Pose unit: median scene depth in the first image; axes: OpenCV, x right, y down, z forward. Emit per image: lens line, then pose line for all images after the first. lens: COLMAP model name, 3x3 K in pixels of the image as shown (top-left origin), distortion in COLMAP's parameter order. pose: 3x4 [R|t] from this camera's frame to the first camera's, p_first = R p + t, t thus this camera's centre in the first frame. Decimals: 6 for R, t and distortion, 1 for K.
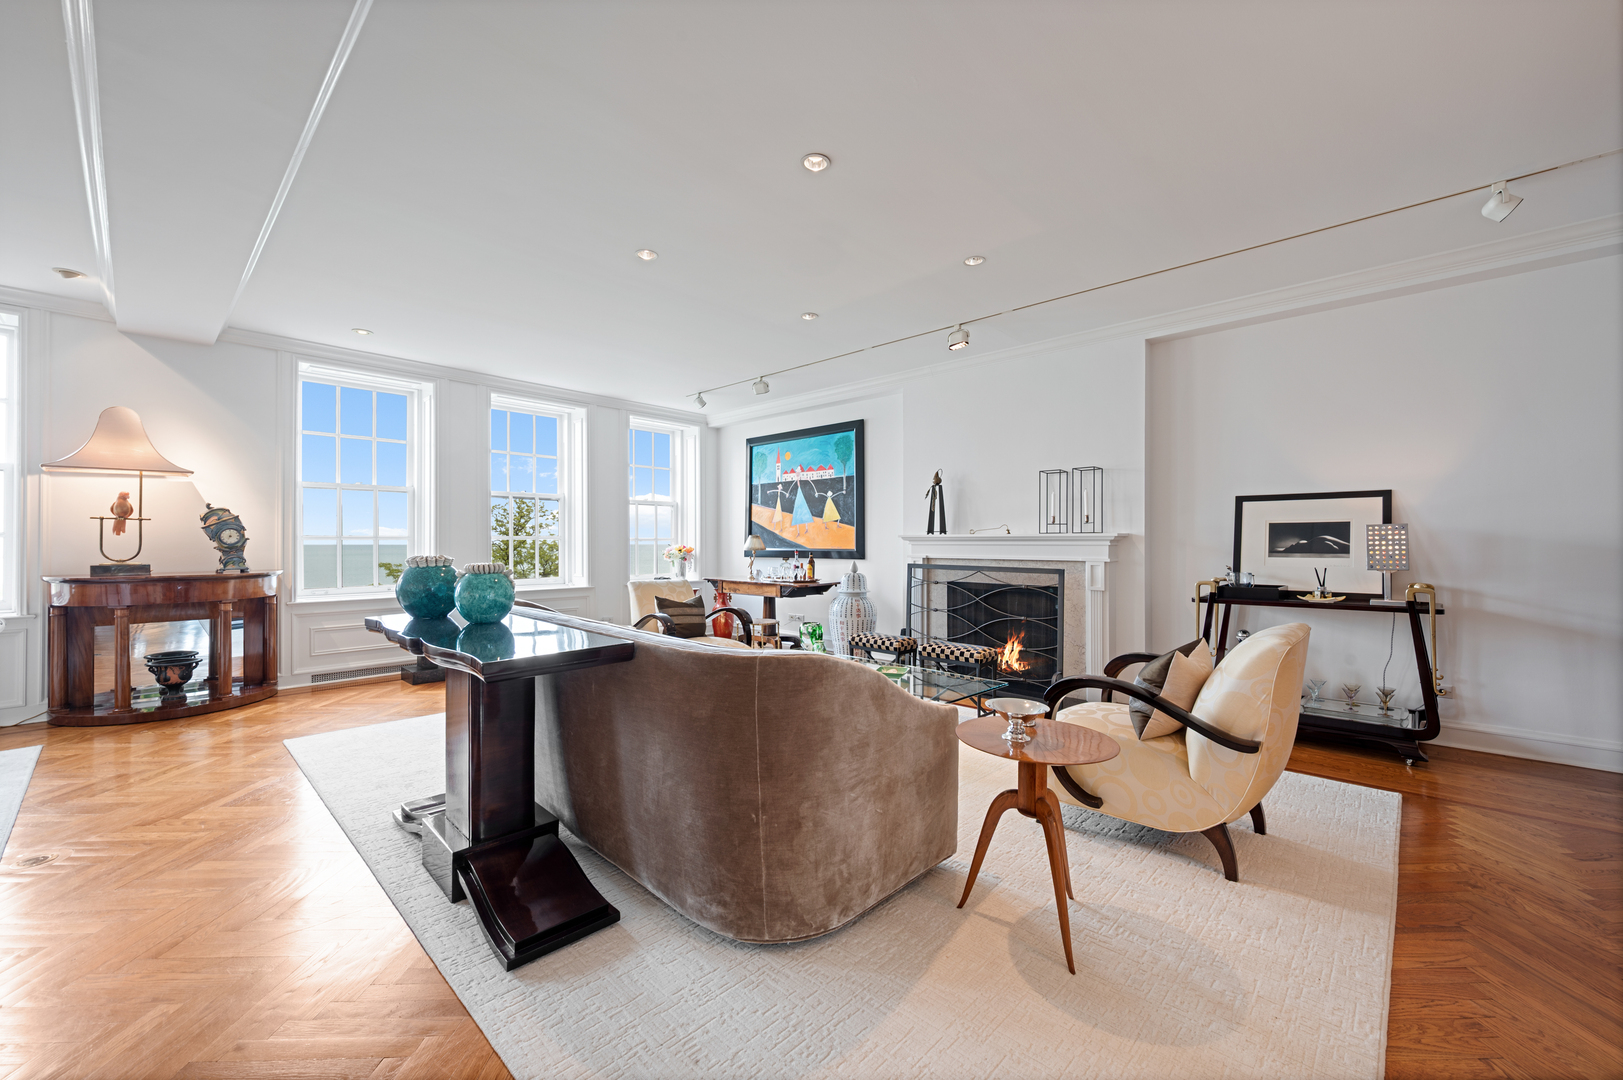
lens RADIAL K [[640.6, 0, 811.5], [0, 640.6, 540.0], [0, 0, 1]] dist [0.001198, 0.000138]
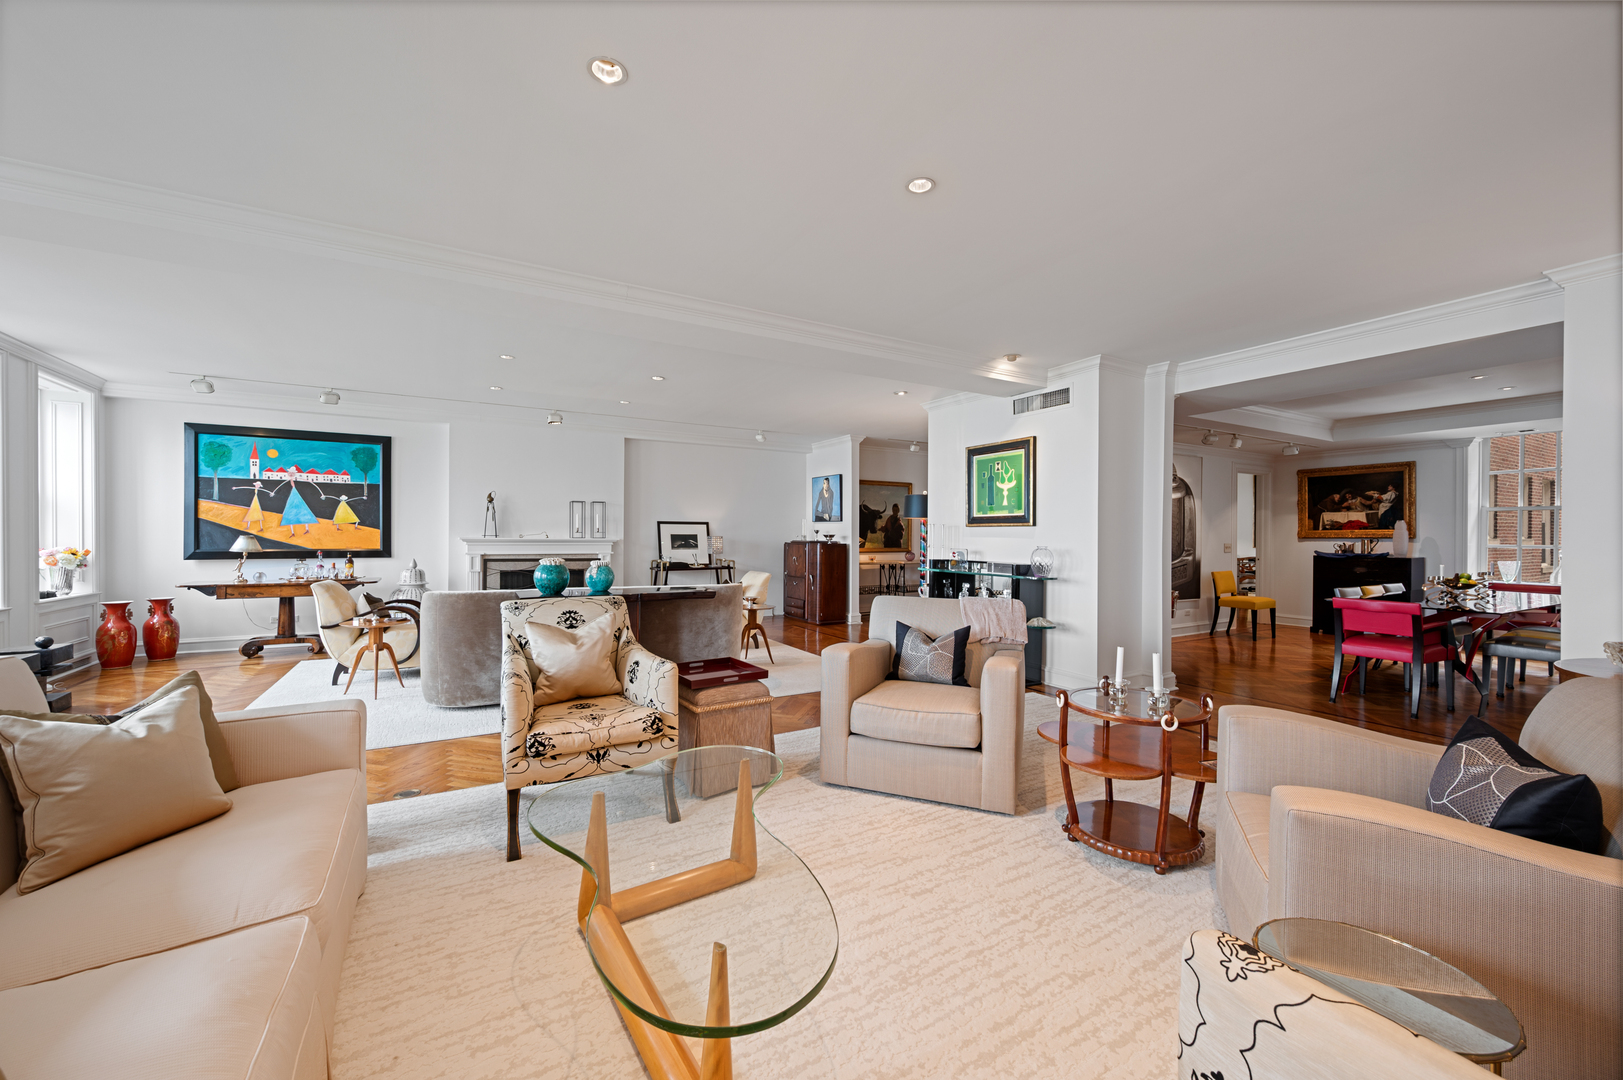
lens RADIAL K [[640.6, 0, 811.5], [0, 640.6, 540.0], [0, 0, 1]] dist [0.001198, 0.000138]
pose [[0.287388, -0.004421, 0.957804, -0.942066], [-0.010118, 0.999920, 0.007652, -0.021064], [-0.957761, -0.011890, 0.287320, -0.075929]]
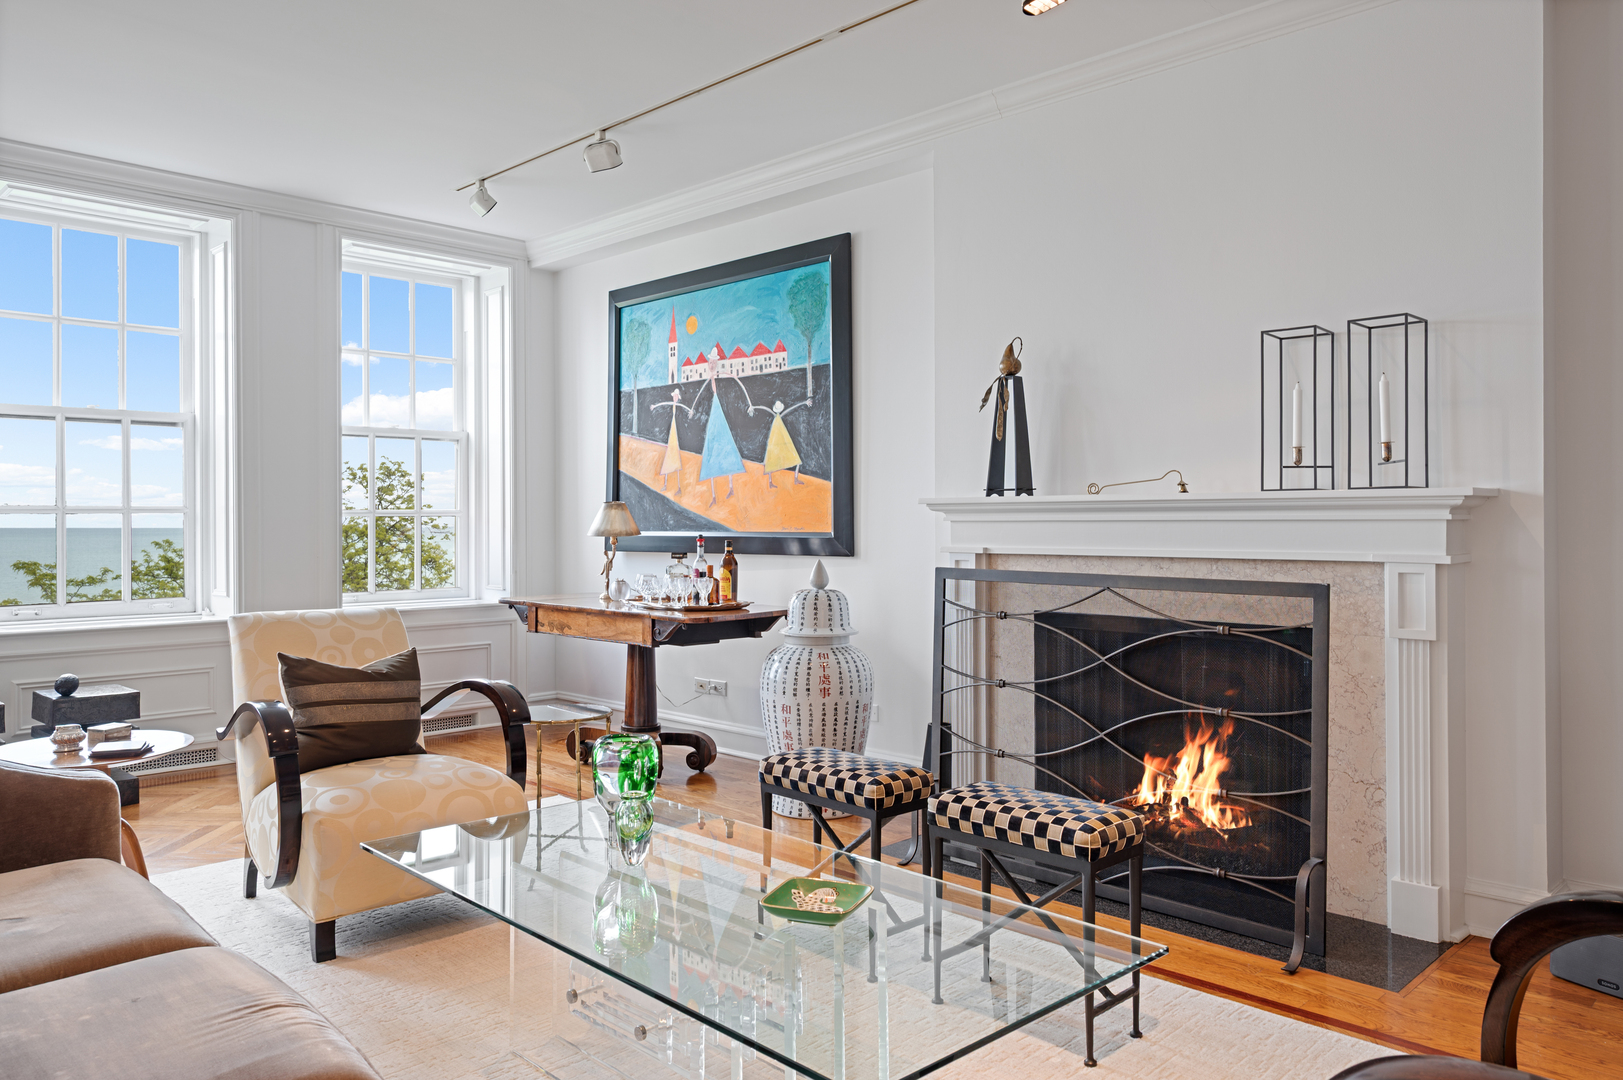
lens RADIAL K [[1155.9, 0, 812.4], [0, 1155.9, 517.8], [0, 0, 1]] dist [-0.002508, -0.000575]
pose [[0.999635, -0.003449, -0.026797, 0.088155], [0.003455, 0.999994, 0.000188, 0.004330], [0.026797, -0.000281, 0.999641, 0.252302]]
